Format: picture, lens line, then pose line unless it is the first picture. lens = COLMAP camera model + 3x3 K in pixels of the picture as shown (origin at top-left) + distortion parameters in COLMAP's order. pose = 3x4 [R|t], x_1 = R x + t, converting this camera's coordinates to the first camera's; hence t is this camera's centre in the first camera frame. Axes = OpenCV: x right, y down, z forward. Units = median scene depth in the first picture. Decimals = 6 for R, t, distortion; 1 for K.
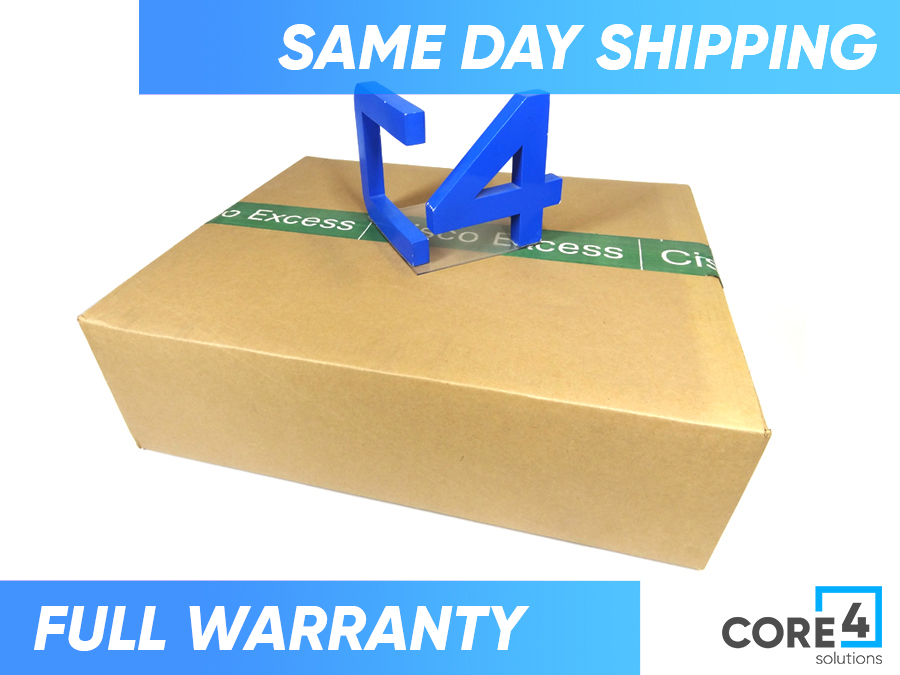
lens RADIAL K [[623.4, 0, 445.6], [0, 623.4, 314.5], [0, 0, 1]] dist [0.032210, 0.000165]
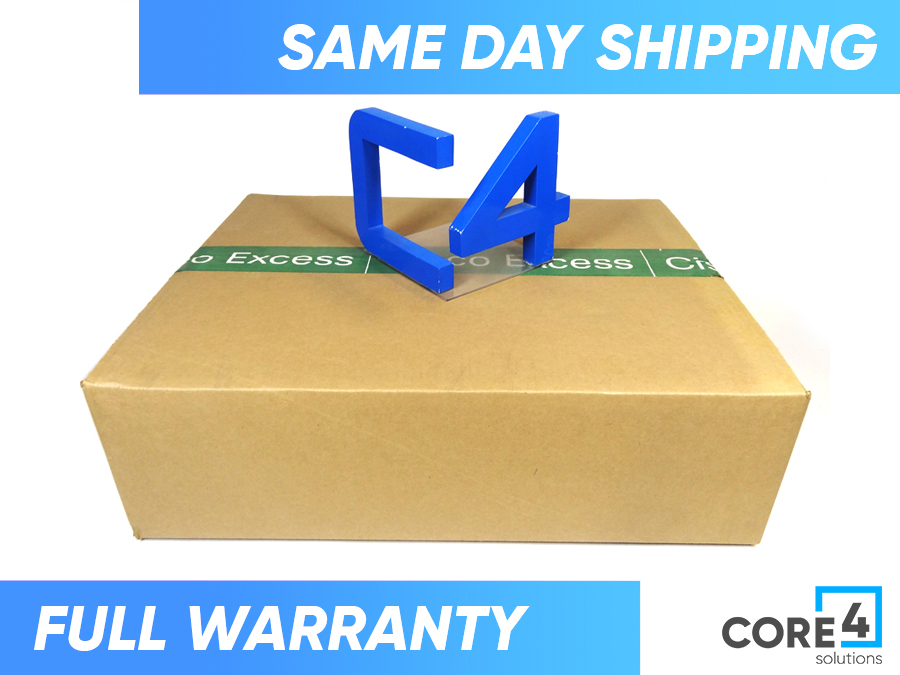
lens RADIAL K [[854.4, 0, 451.9], [0, 854.4, 339.9], [0, 0, 1]] dist [0.057114, 0.000000]
pose [[0.954951, -0.099766, 0.279490, -0.424709], [0.124512, 0.989589, -0.072188, 0.095383], [-0.269378, 0.103736, 0.957431, -0.272328]]
